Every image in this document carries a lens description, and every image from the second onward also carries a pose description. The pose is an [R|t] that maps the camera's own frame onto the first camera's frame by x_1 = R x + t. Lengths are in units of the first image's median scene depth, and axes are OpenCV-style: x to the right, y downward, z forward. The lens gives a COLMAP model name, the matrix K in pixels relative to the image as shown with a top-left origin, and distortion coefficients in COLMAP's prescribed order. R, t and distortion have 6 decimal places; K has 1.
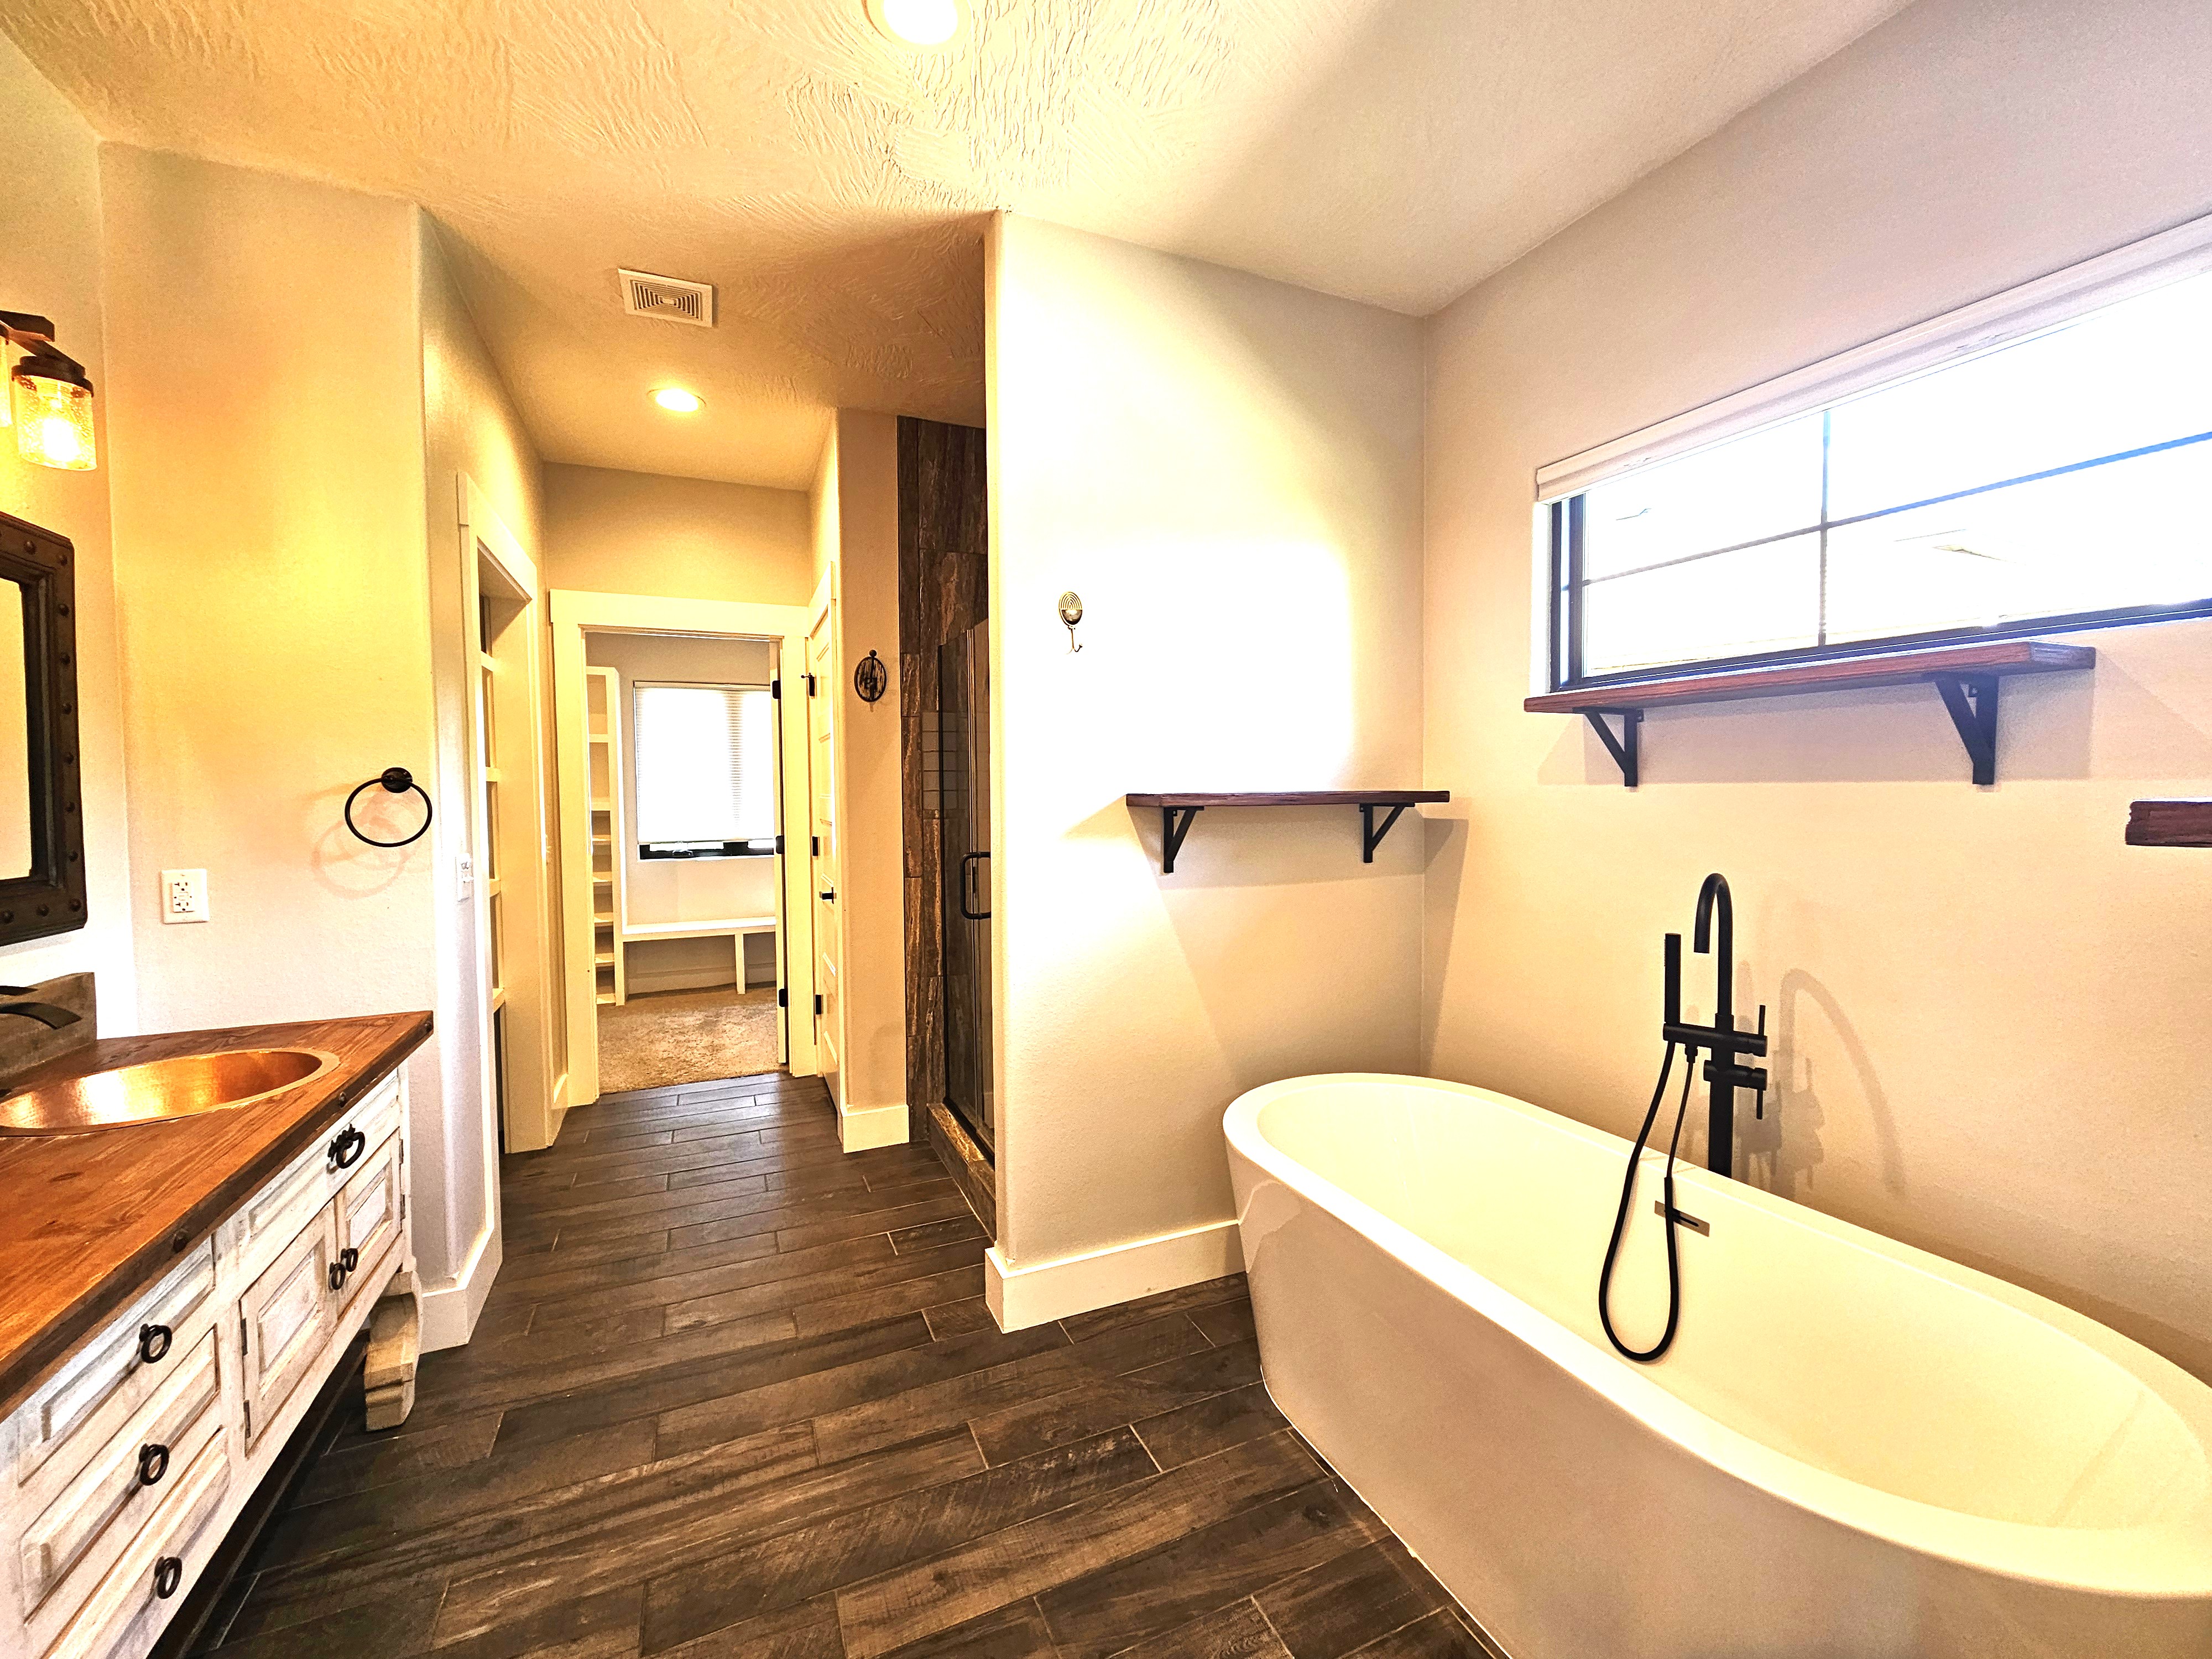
lens RADIAL K [[909.1, 0, 1099.4], [0, 909.1, 830.7], [0, 0, 1]] dist [0.001424, 0.000162]
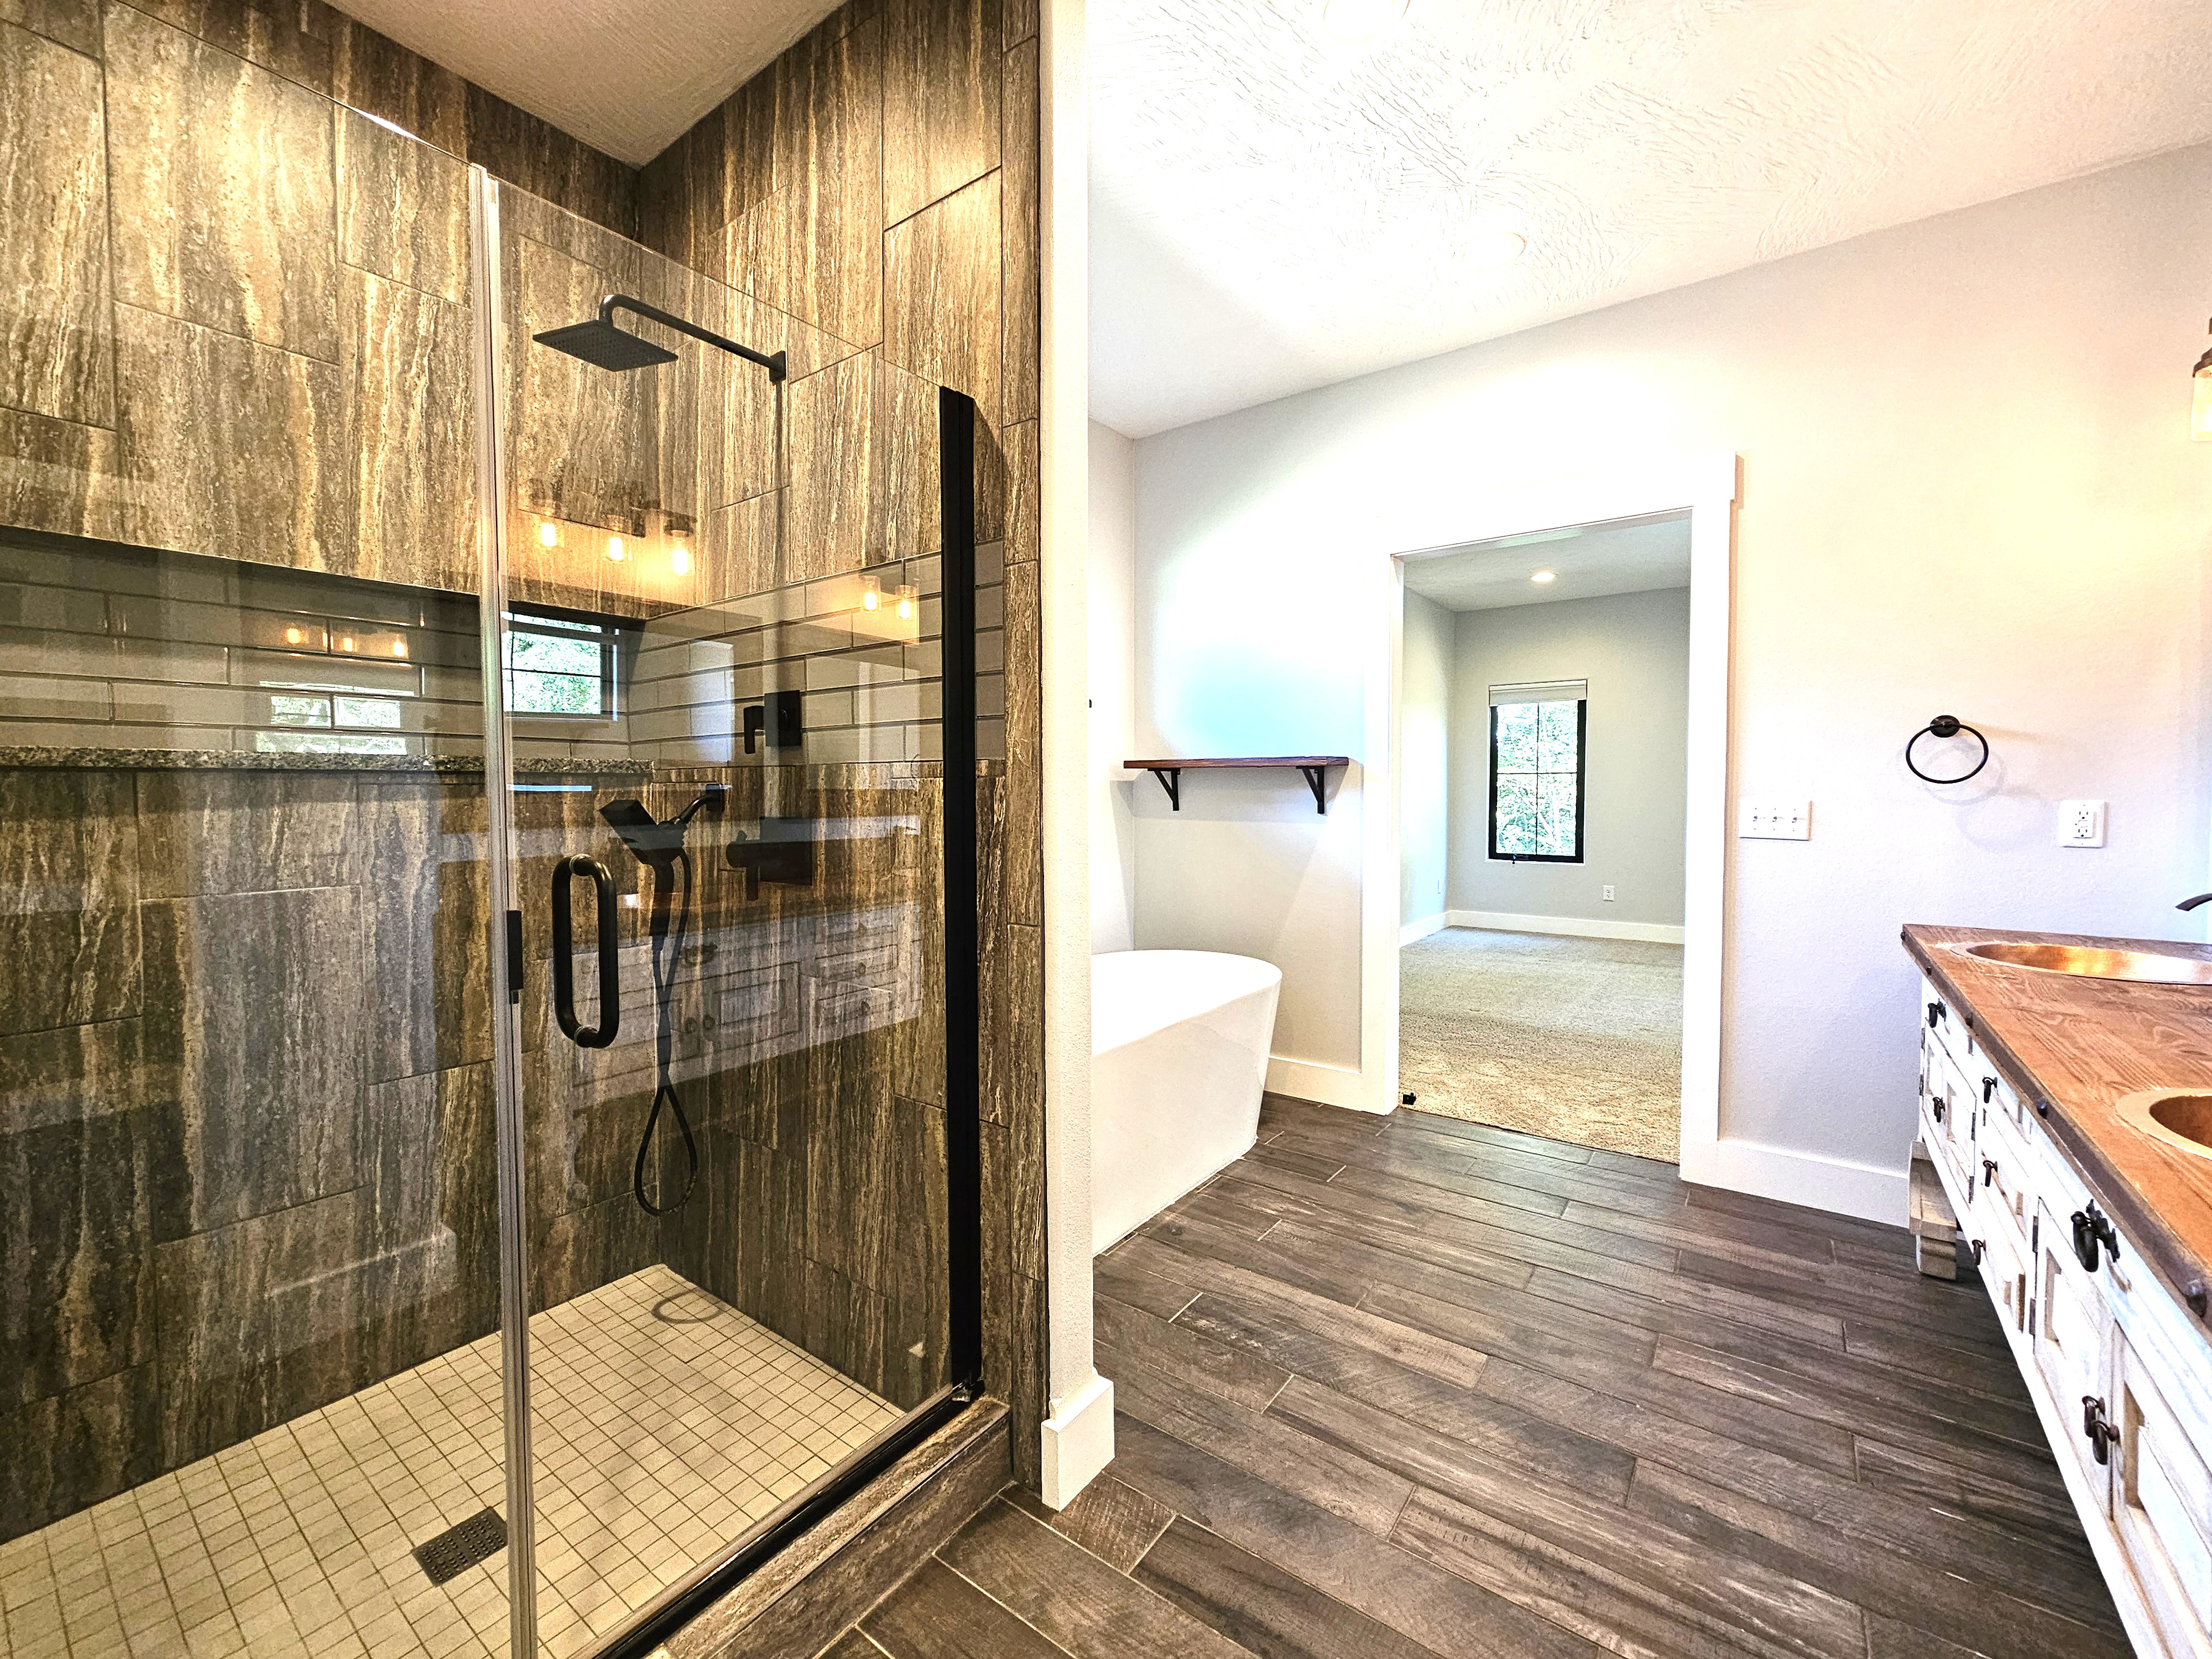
lens RADIAL K [[909.1, 0, 1097.7], [0, 909.1, 814.7], [0, 0, 1]] dist [0.001424, 0.000162]
pose [[-0.494563, -0.016576, 0.868984, -0.934758], [0.036325, 0.998550, 0.039721, 0.000251], [-0.868383, 0.051210, -0.493244, 1.714574]]
